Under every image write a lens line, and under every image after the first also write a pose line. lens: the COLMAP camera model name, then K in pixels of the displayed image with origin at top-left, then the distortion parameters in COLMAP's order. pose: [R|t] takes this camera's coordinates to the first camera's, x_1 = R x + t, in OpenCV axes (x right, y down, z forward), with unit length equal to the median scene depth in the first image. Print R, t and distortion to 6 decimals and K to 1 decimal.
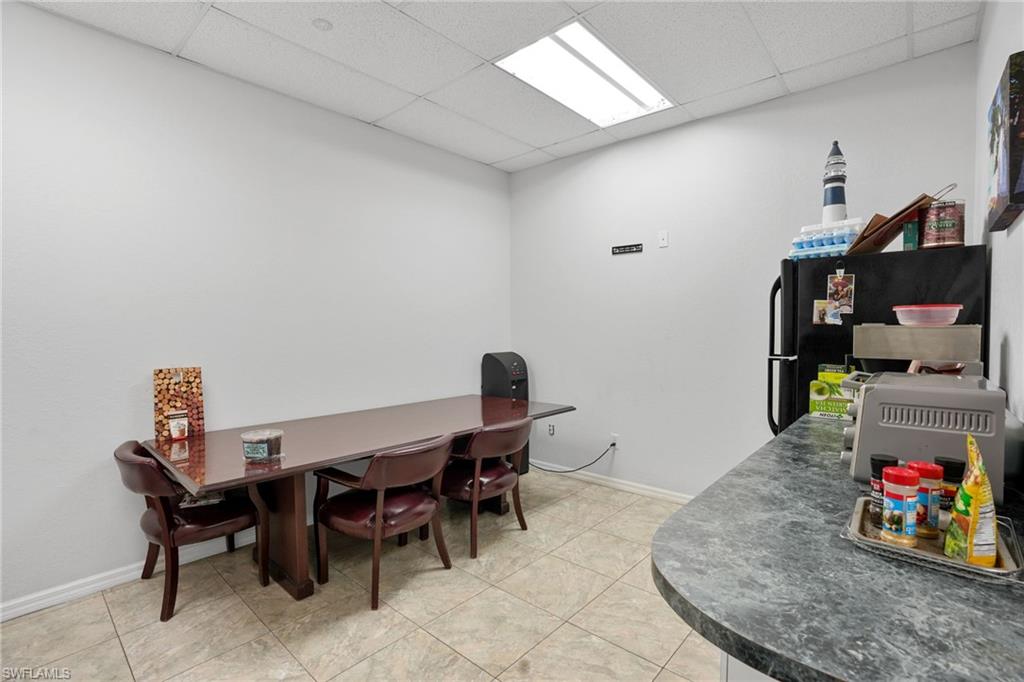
lens RADIAL K [[459.8, 0, 512.6], [0, 459.8, 338.6], [0, 0, 1]] dist [-0.001632, 0.000138]
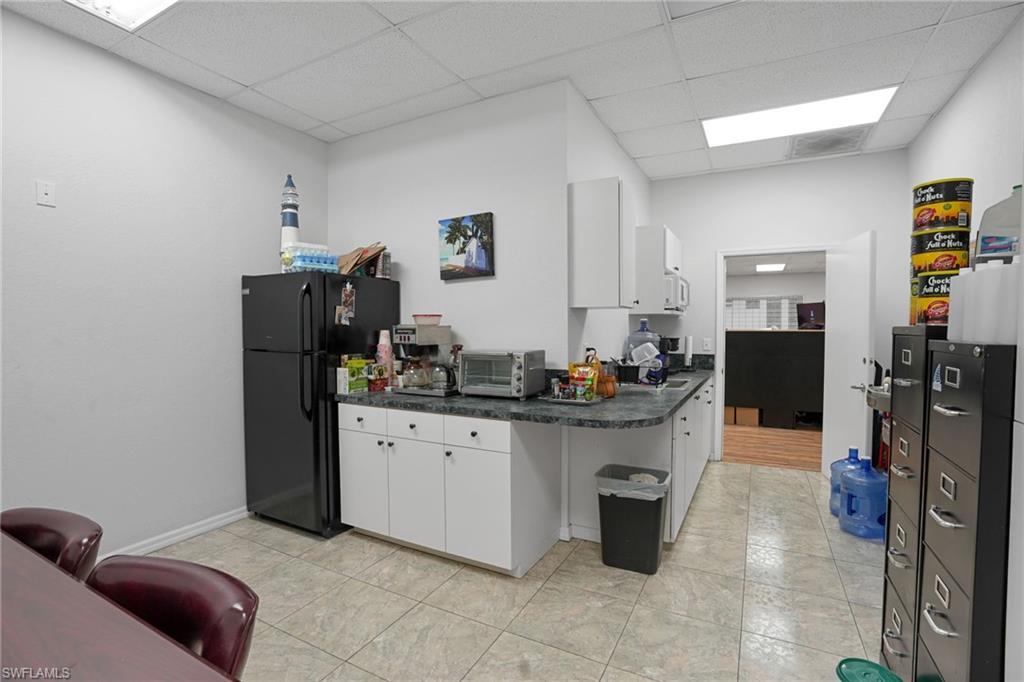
lens RADIAL K [[459.8, 0, 511.5], [0, 459.8, 343.4], [0, 0, 1]] dist [-0.001632, 0.000138]
pose [[-0.178830, -0.038209, 0.983138, -0.721066], [0.024615, 0.998759, 0.043293, -0.022319], [-0.983572, 0.031942, -0.177668, 0.757060]]
